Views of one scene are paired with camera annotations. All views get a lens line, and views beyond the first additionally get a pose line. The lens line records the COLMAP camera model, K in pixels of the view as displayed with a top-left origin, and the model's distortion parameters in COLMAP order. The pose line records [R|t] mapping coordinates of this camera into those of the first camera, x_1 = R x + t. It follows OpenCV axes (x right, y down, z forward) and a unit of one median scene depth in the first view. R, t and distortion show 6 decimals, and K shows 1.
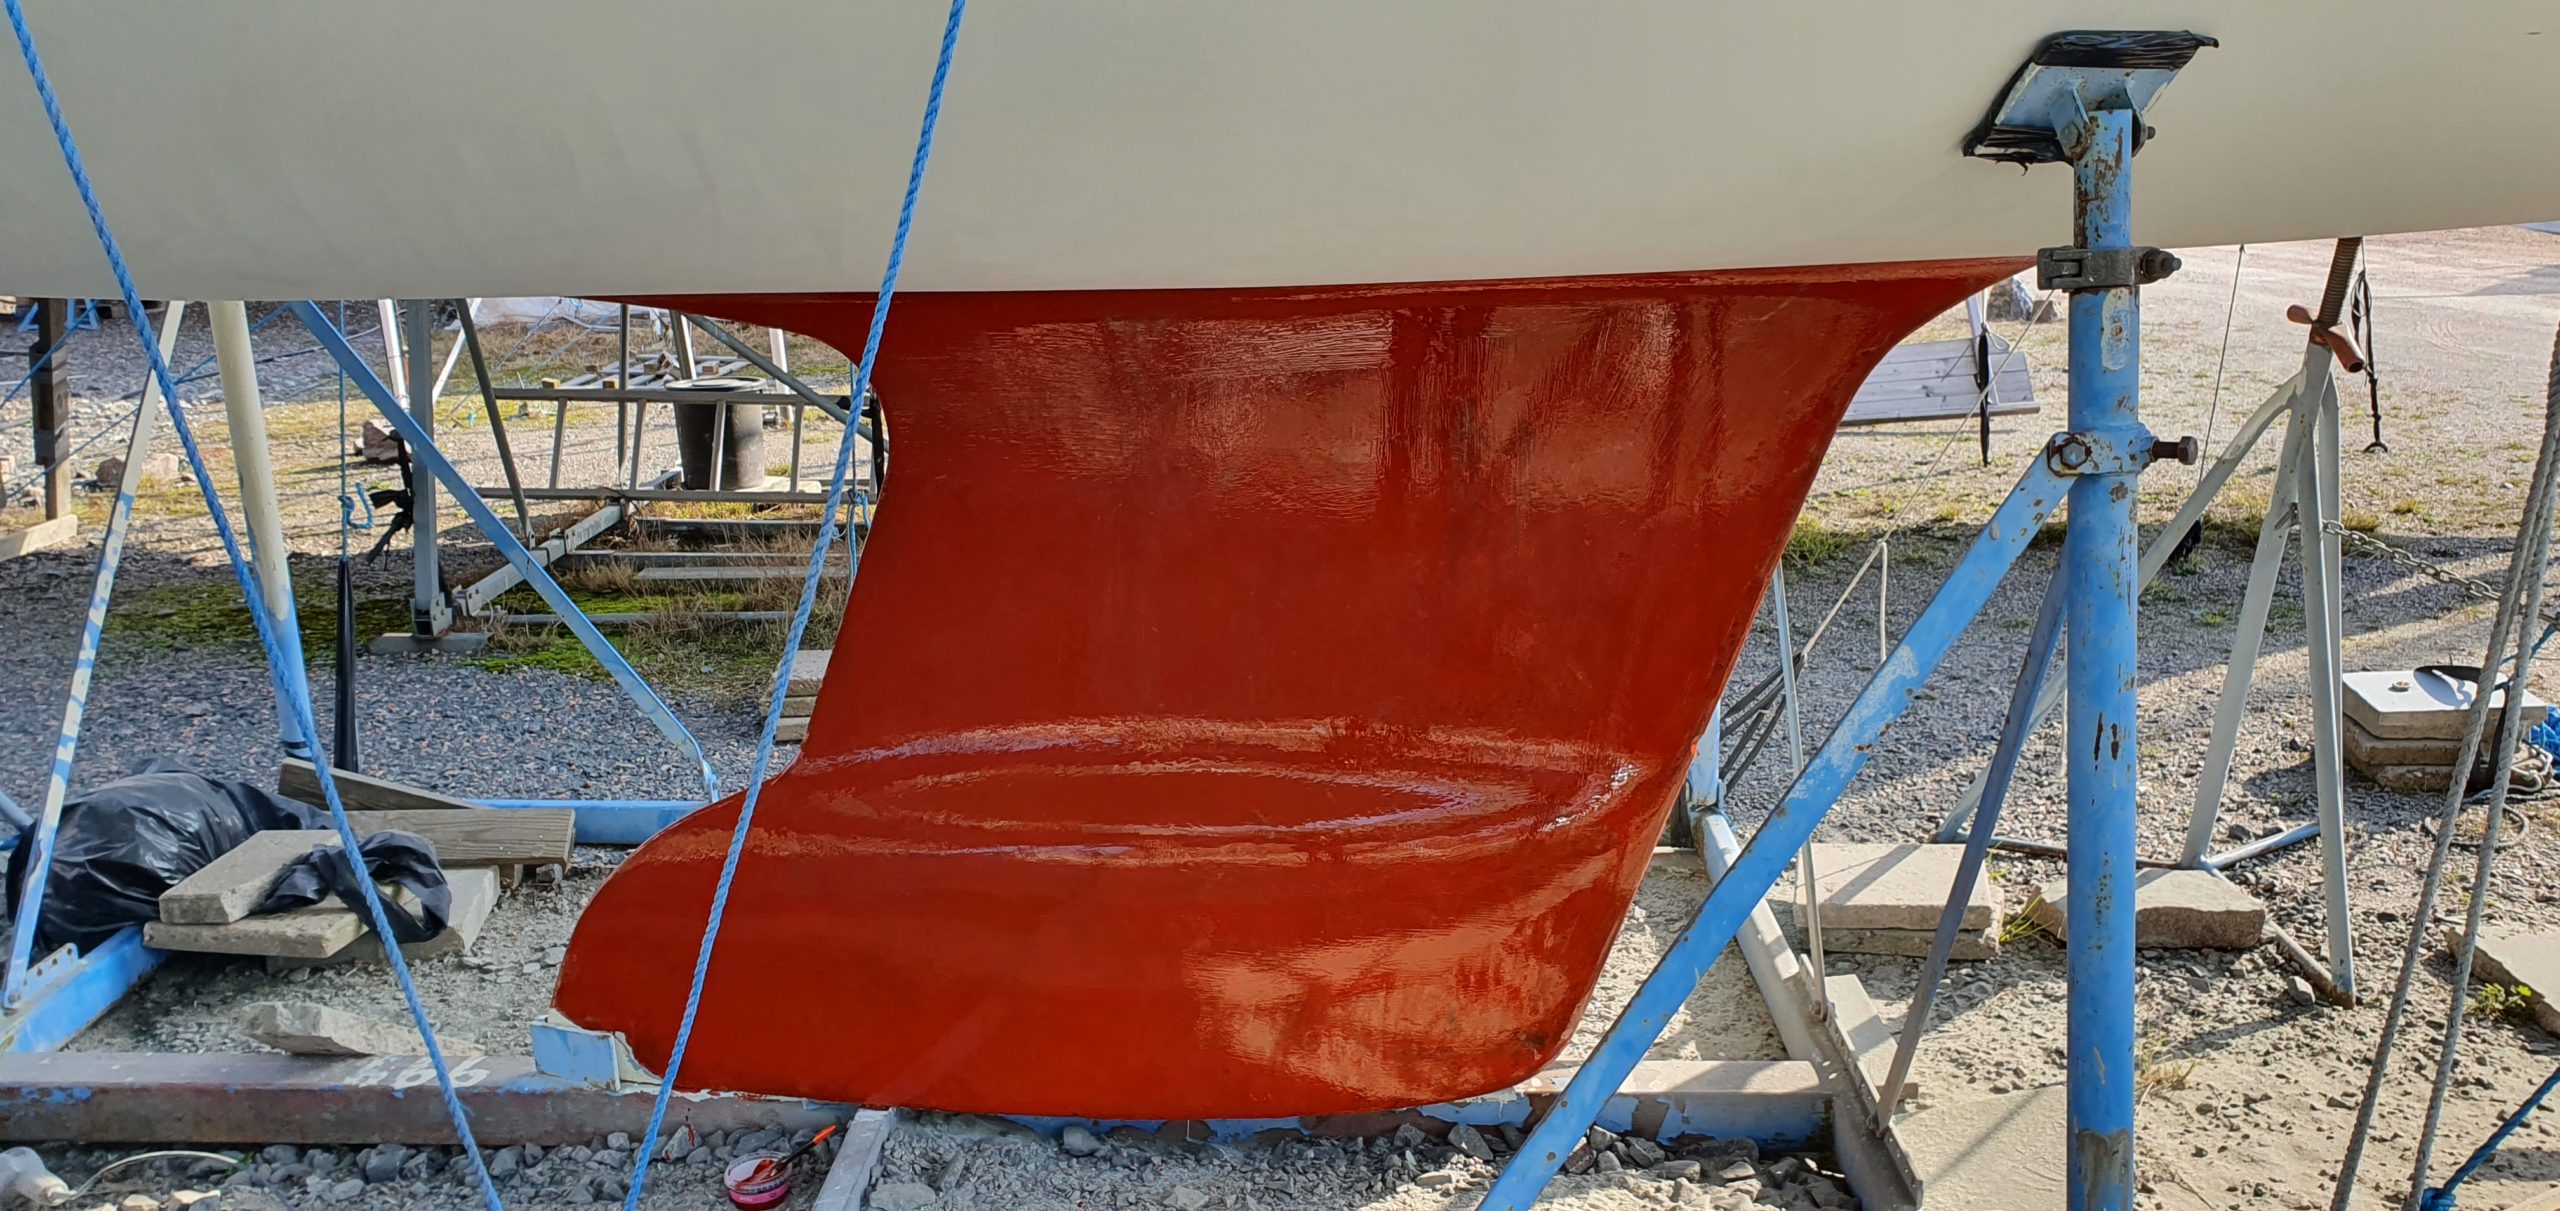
lens RADIAL K [[2254.0, 0, 1280.0], [0, 2254.0, 605.5], [0, 0, 1]] dist [0.034528, 0.001501]
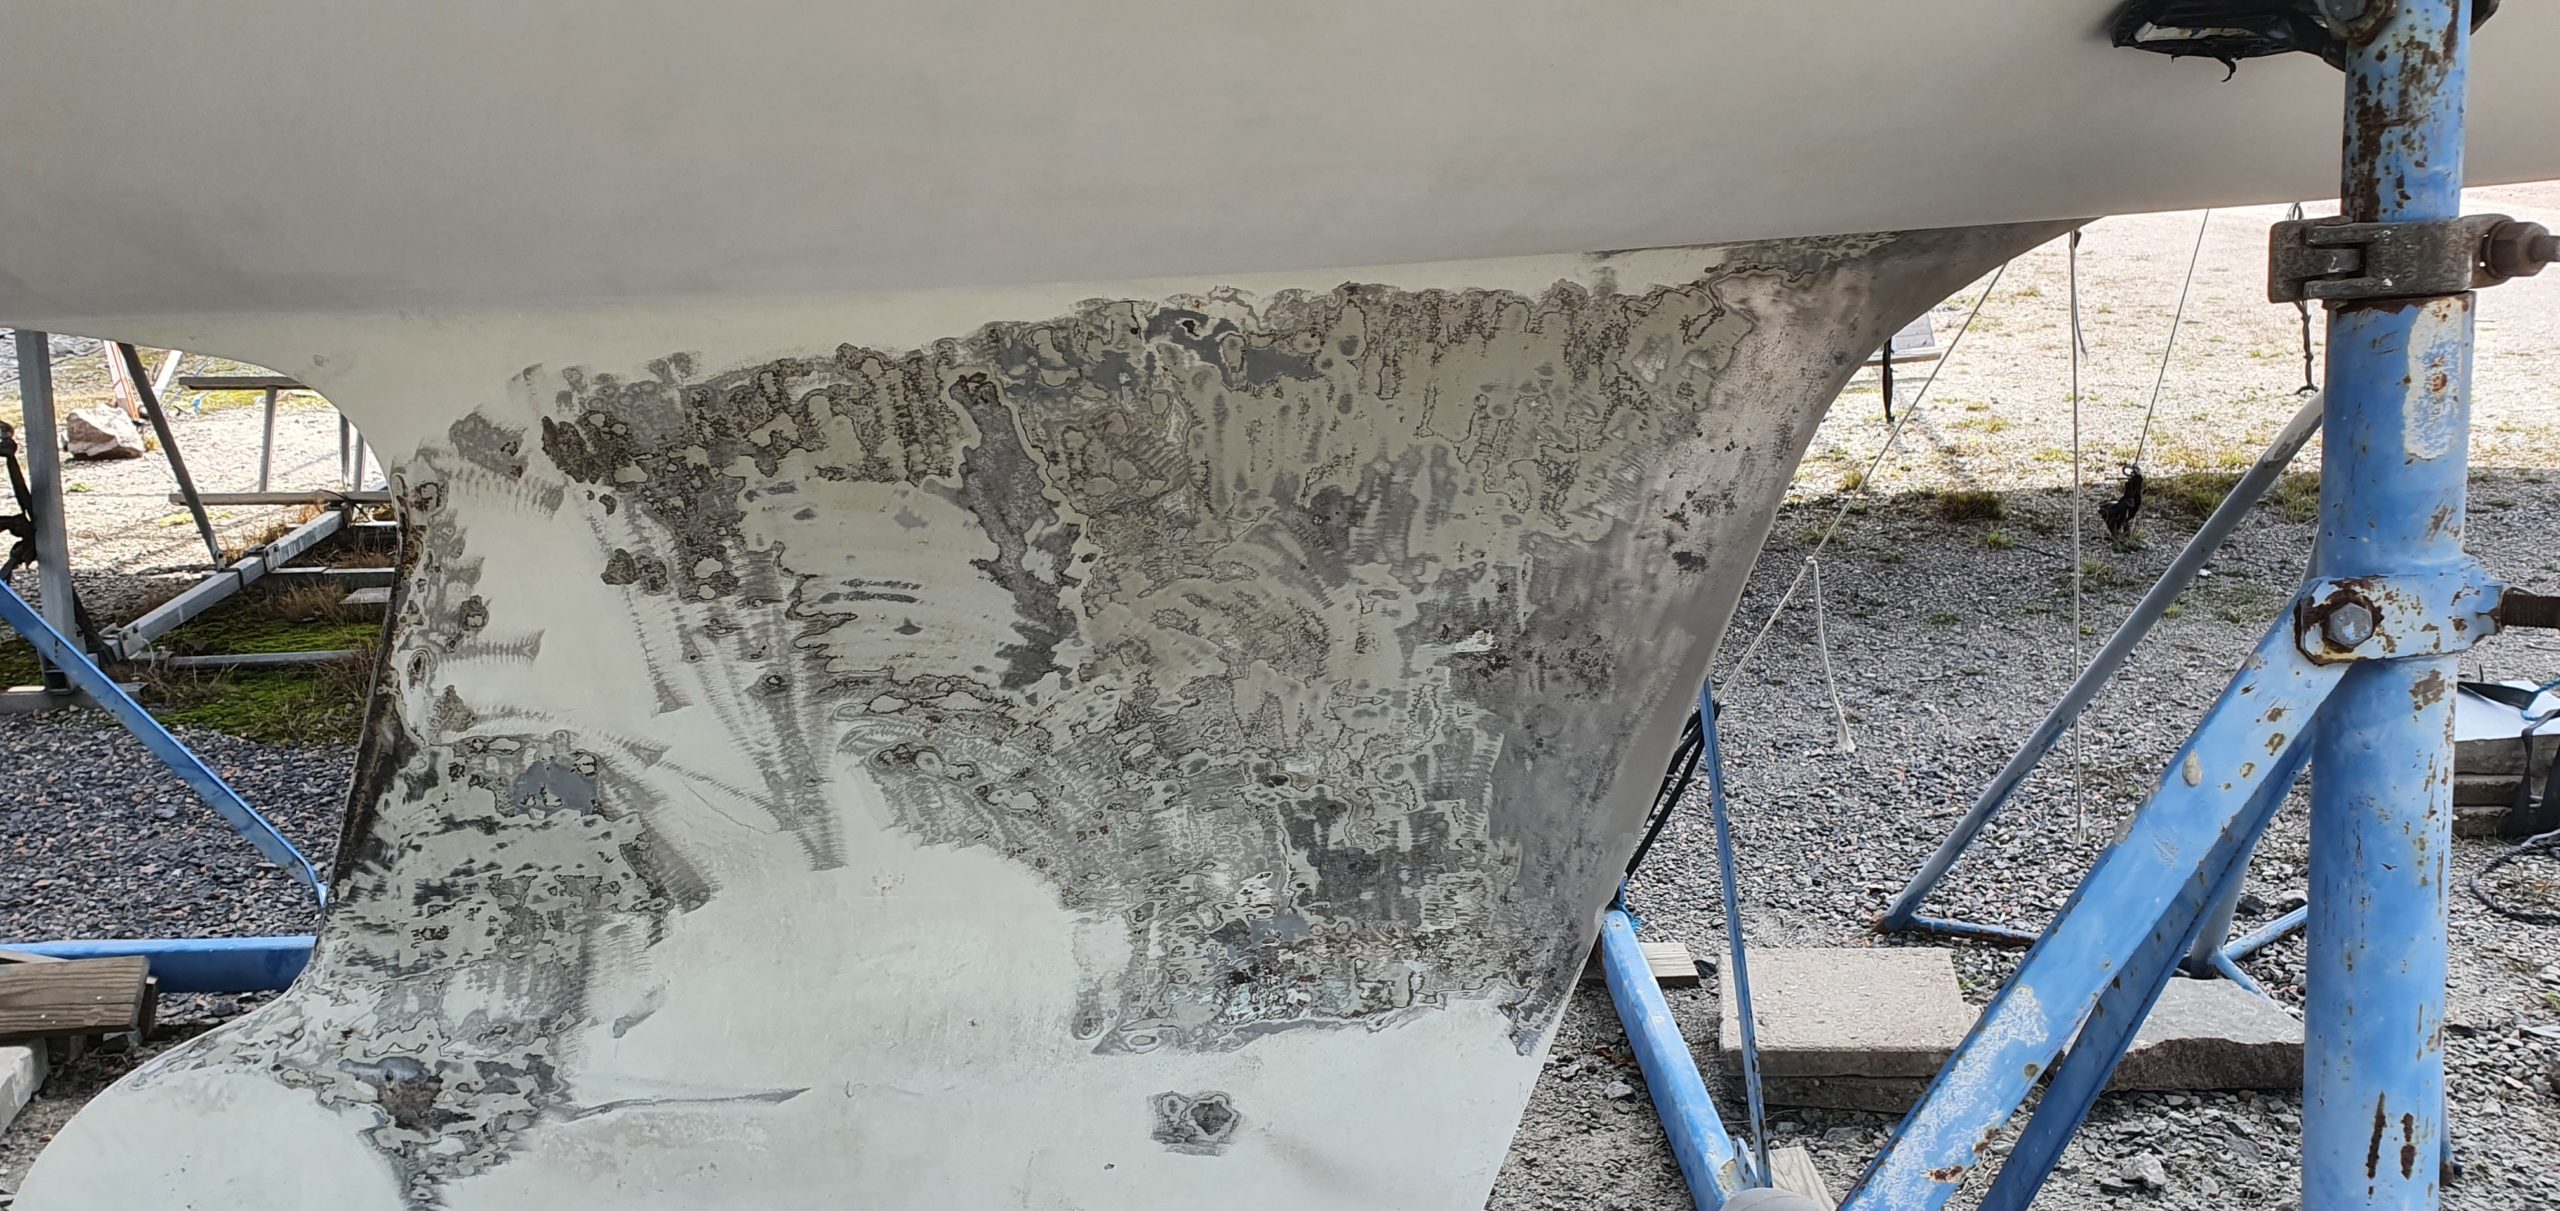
lens RADIAL K [[2073.6, 0, 1280.0], [0, 2073.6, 605.5], [0, 0, 1]] dist [-0.030145, 0.101008]
pose [[0.998540, -0.029851, 0.045030, 0.049972], [0.027733, 0.998513, 0.046941, -0.057730], [-0.046364, -0.045623, 0.997882, 0.312944]]
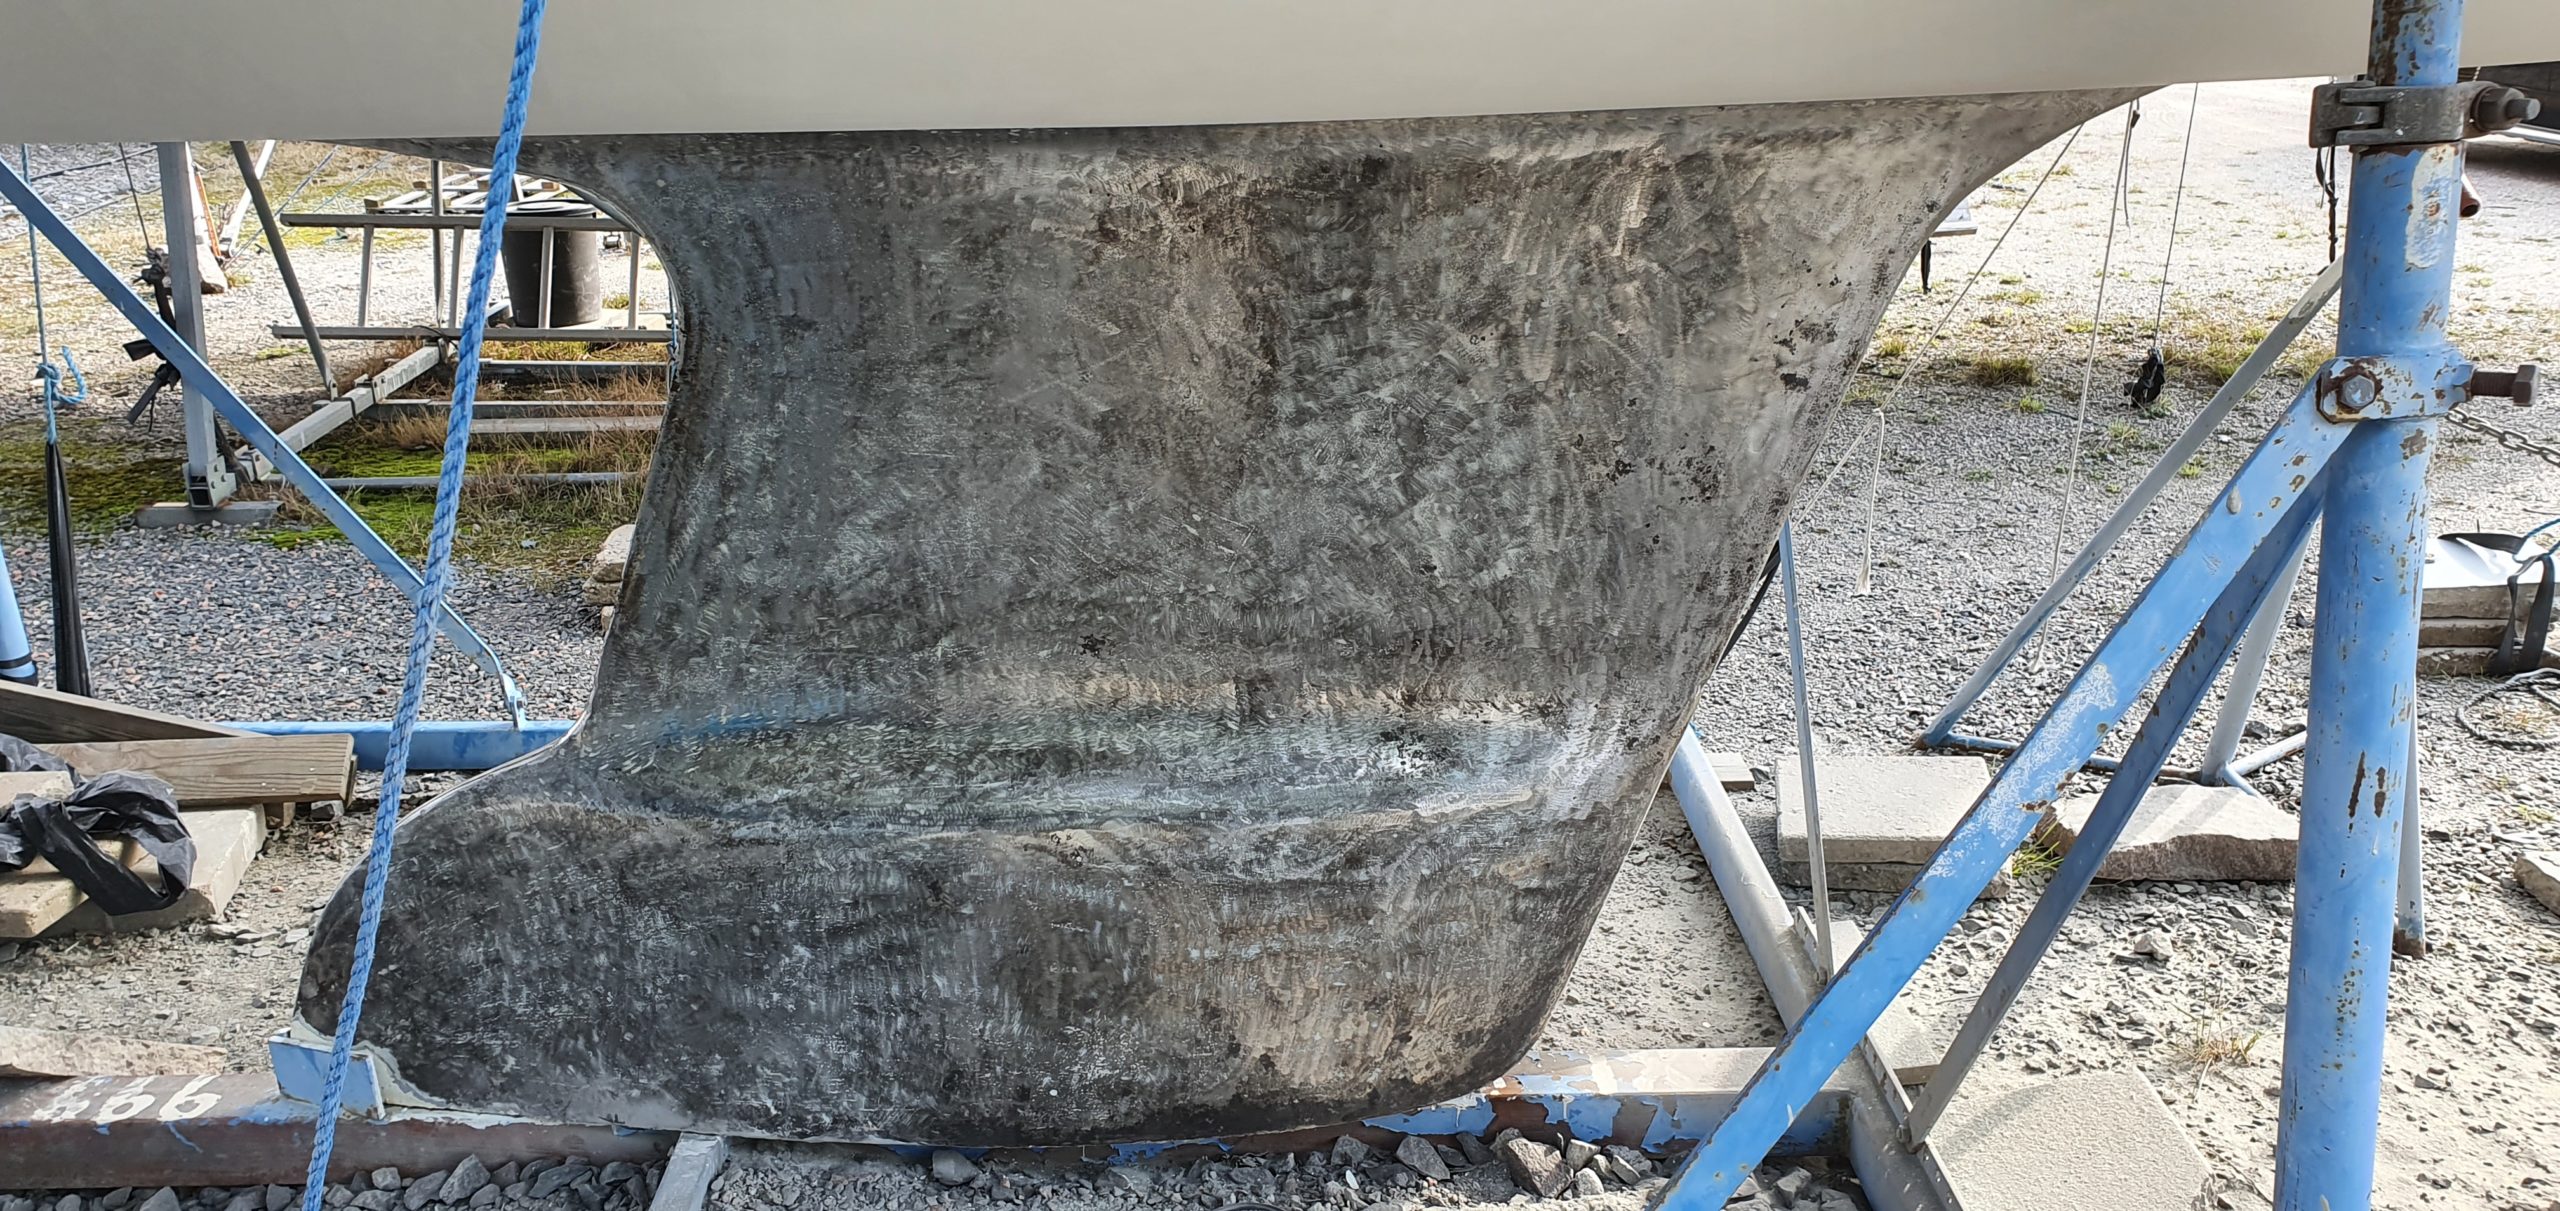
lens RADIAL K [[2135.2, 0, 1280.0], [0, 2135.2, 605.5], [0, 0, 1]] dist [-0.019940, 0.103576]
pose [[0.998507, -0.012573, 0.053160, -0.006930], [0.007175, 0.994908, 0.100536, -0.040340], [-0.054153, -0.100004, 0.993512, 0.211120]]
